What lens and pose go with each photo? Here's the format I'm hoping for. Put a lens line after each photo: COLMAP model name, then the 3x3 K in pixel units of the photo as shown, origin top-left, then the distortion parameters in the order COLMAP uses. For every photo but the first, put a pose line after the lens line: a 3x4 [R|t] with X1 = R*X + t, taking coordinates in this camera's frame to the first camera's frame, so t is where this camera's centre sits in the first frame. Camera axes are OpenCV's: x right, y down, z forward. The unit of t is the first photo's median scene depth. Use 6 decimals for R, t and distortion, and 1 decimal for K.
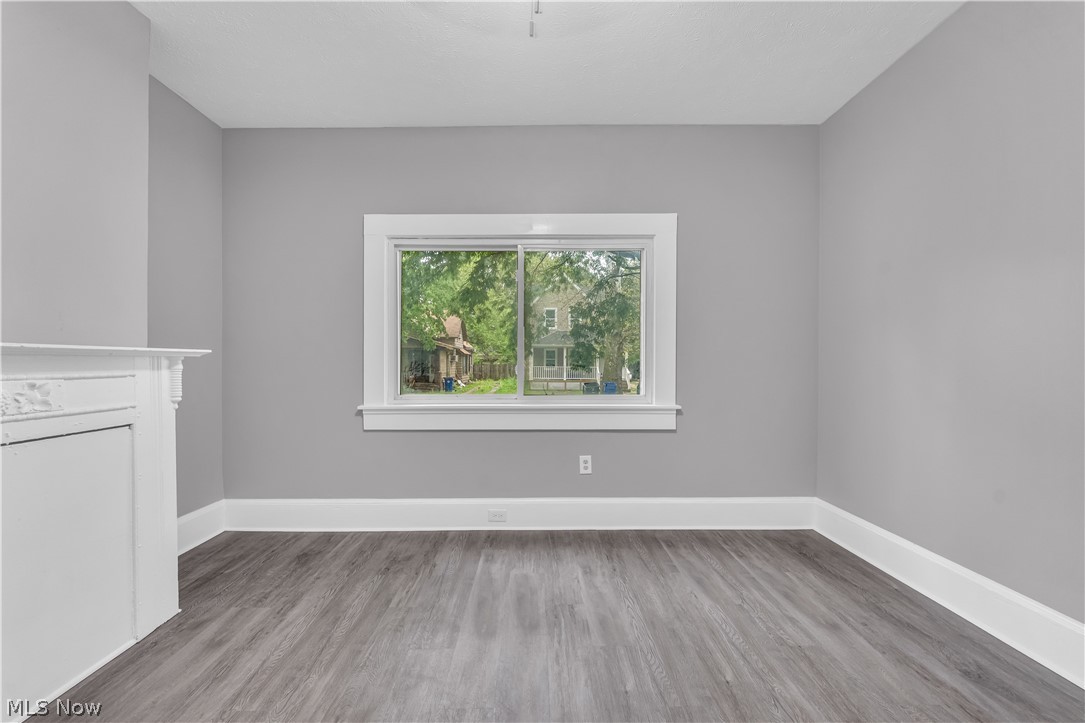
lens RADIAL K [[437.2, 0, 534.4], [0, 437.2, 368.4], [0, 0, 1]] dist [-0.013243, -0.000282]
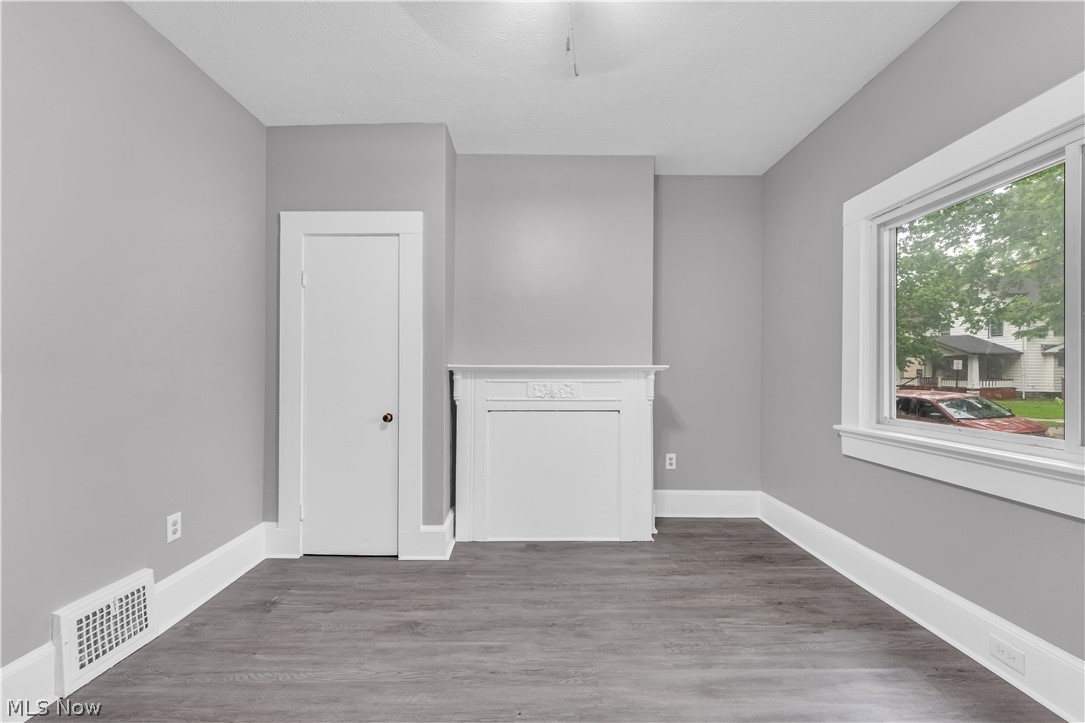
lens RADIAL K [[437.2, 0, 534.4], [0, 437.2, 368.4], [0, 0, 1]] dist [-0.013243, -0.000282]
pose [[-0.007429, -0.004681, -0.999961, 0.586498], [-0.015220, 0.999874, -0.004567, -0.017742], [0.999857, 0.015186, -0.007500, 0.500108]]
